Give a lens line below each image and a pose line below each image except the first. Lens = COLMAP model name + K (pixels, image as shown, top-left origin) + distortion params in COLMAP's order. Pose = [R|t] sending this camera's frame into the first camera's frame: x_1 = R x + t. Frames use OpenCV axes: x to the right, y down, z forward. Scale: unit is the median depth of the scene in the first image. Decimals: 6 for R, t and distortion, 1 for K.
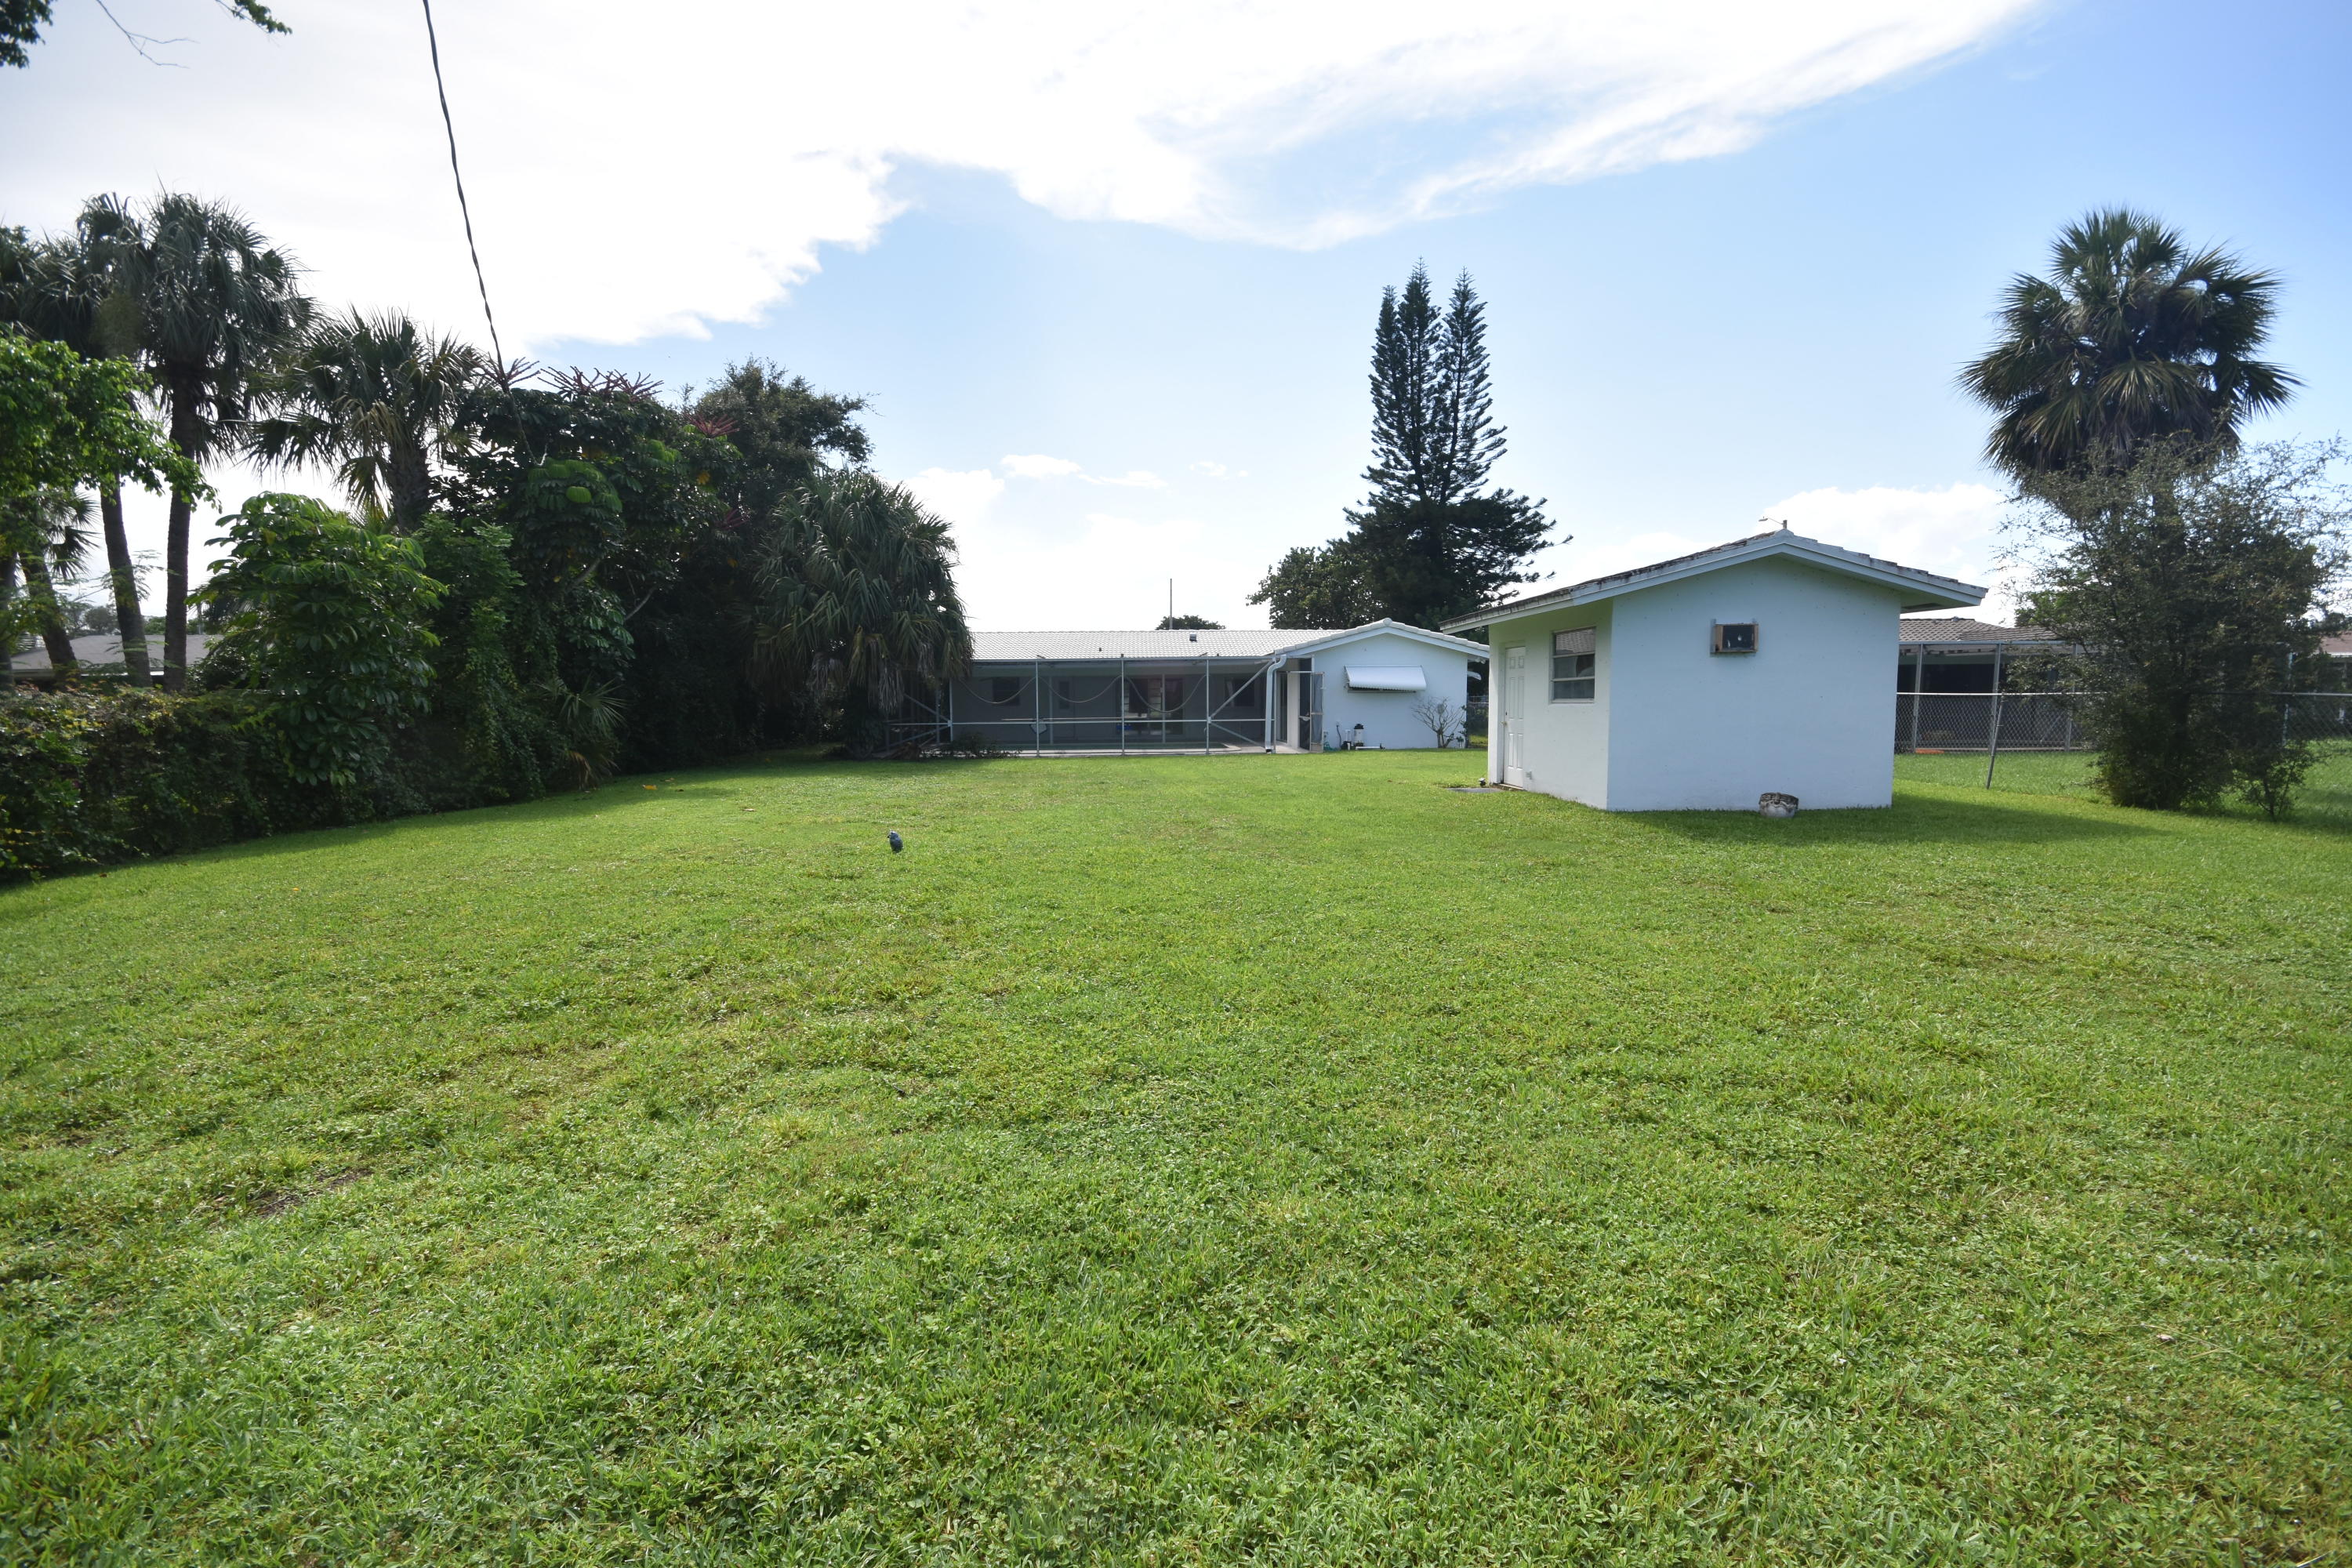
lens RADIAL K [[1032.2, 0, 1178.7], [0, 1032.2, 790.8], [0, 0, 1]] dist [0.001770, -0.008146]
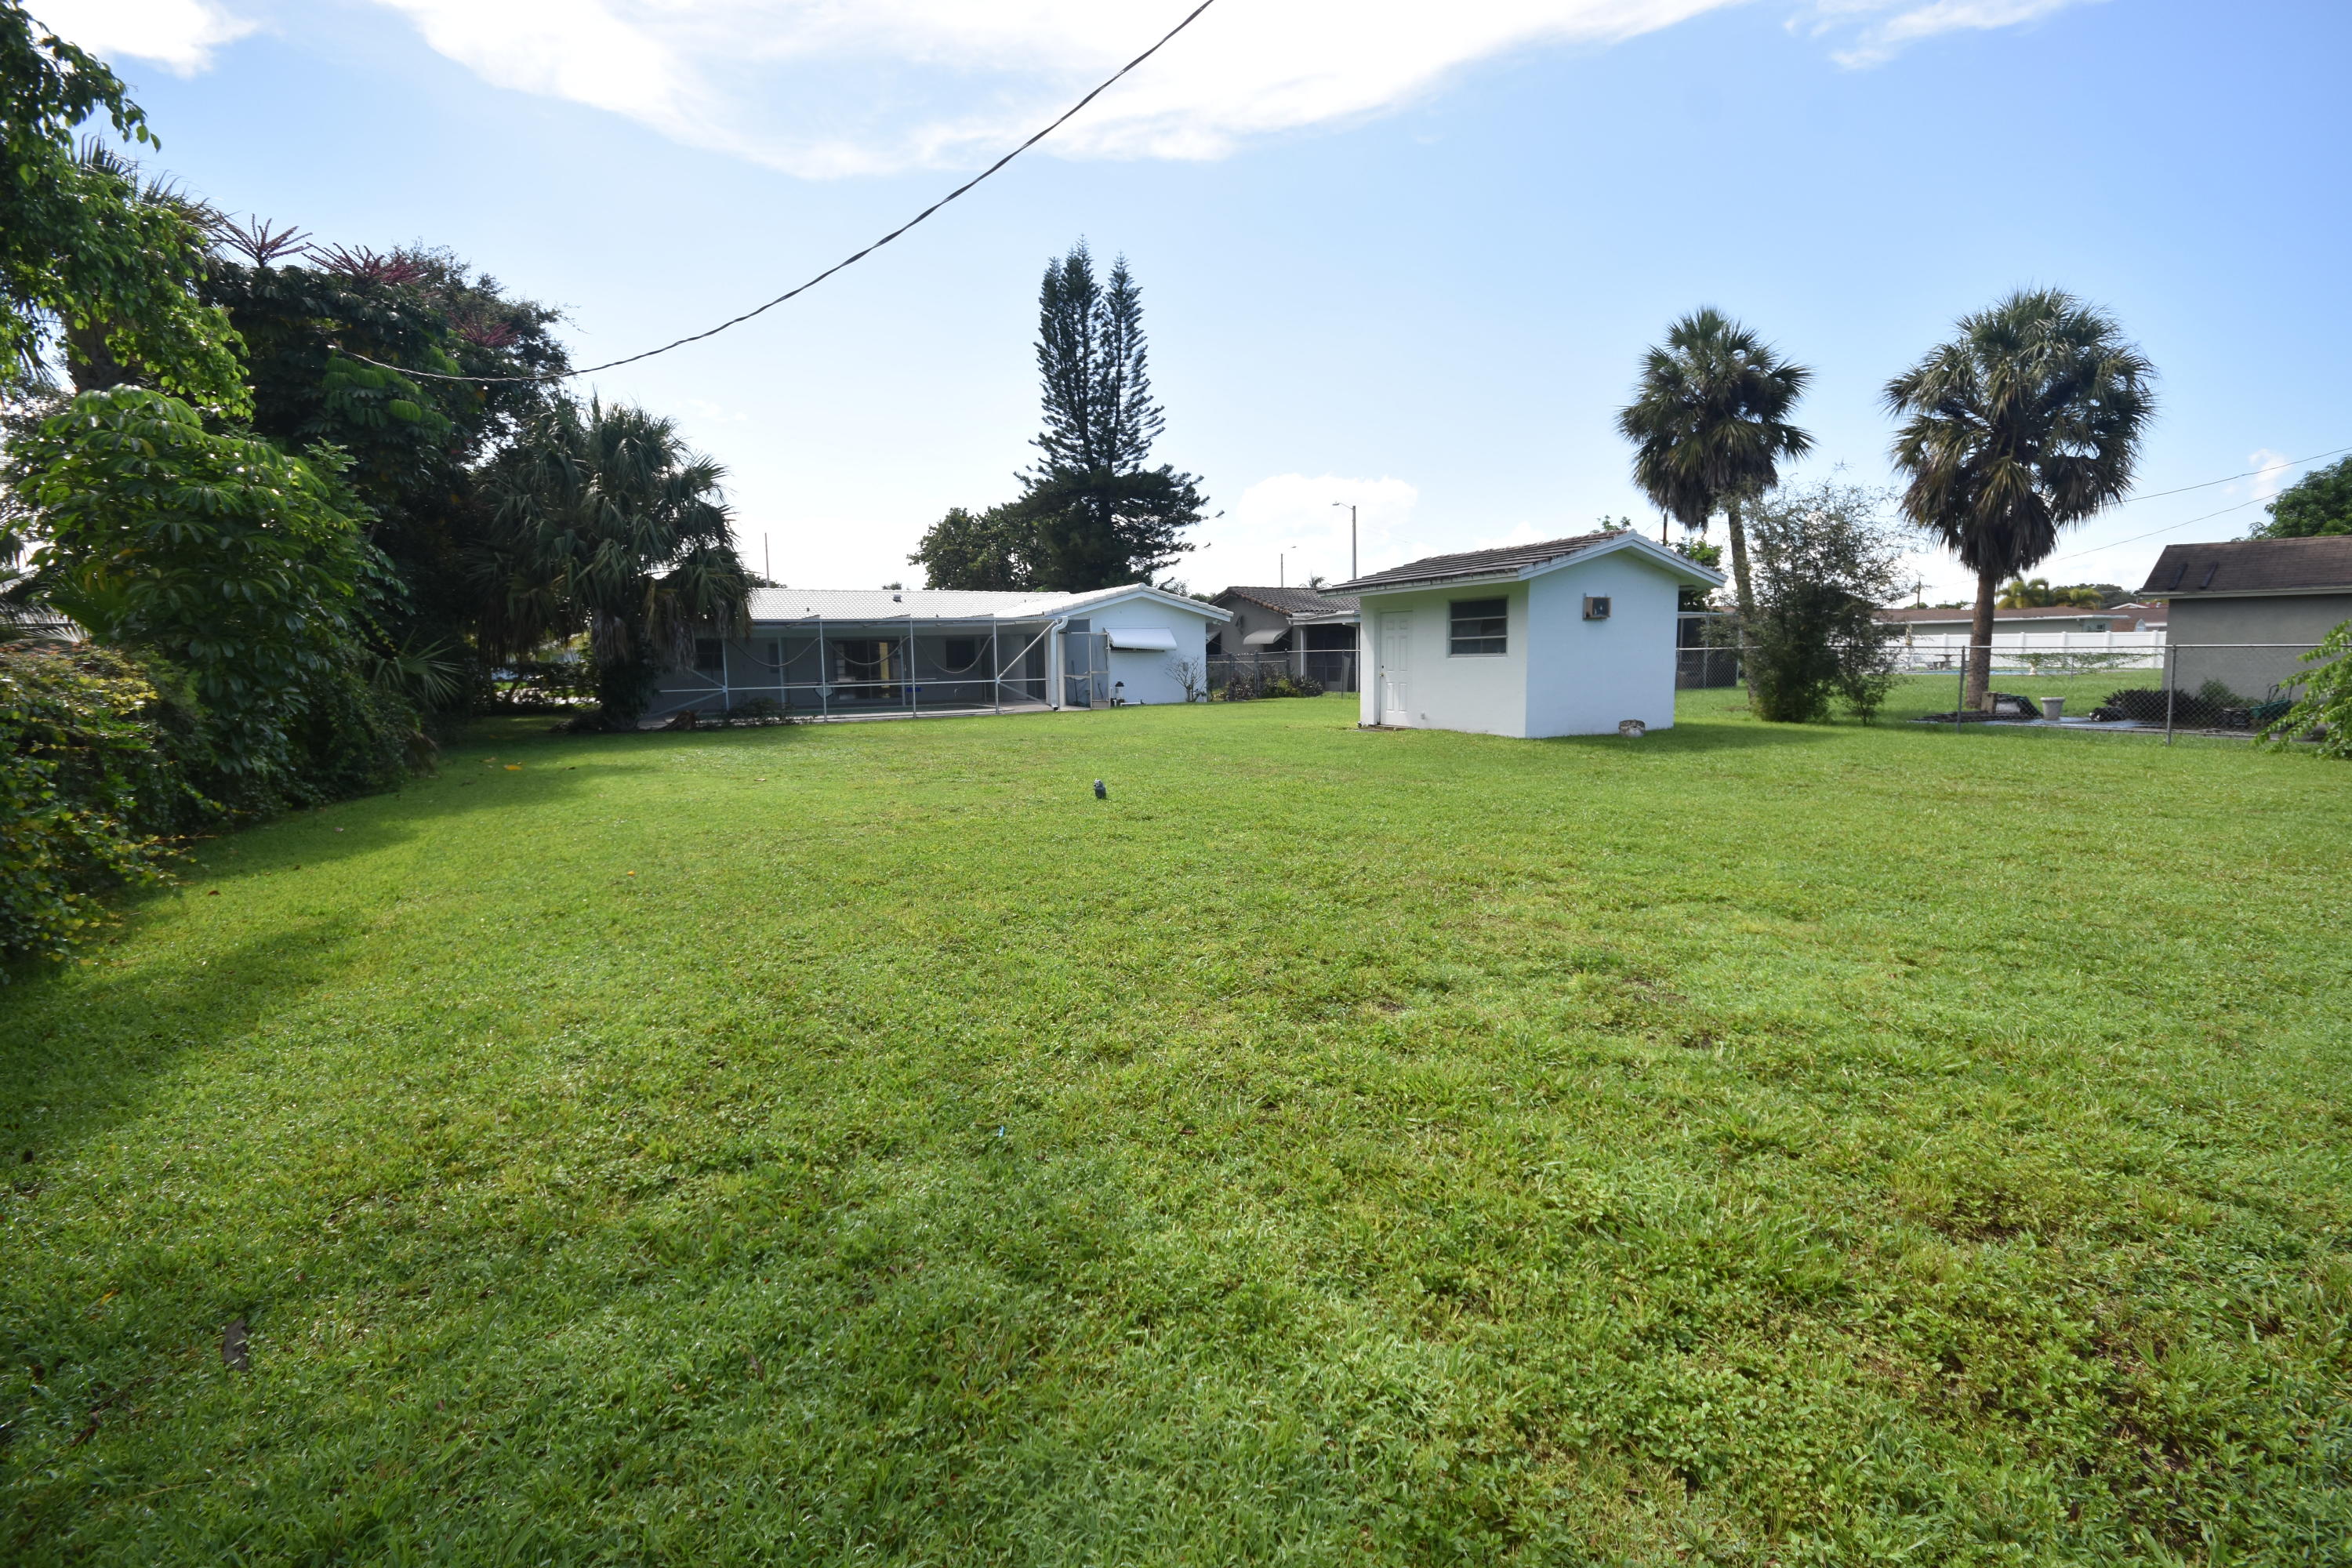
lens RADIAL K [[1032.2, 0, 1186.4], [0, 1032.2, 796.1], [0, 0, 1]] dist [0.001770, -0.008146]
pose [[0.899805, -0.066188, 0.431242, -0.158601], [0.048412, 0.997469, 0.052080, 0.000998], [-0.433598, -0.025984, 0.900732, -0.000805]]
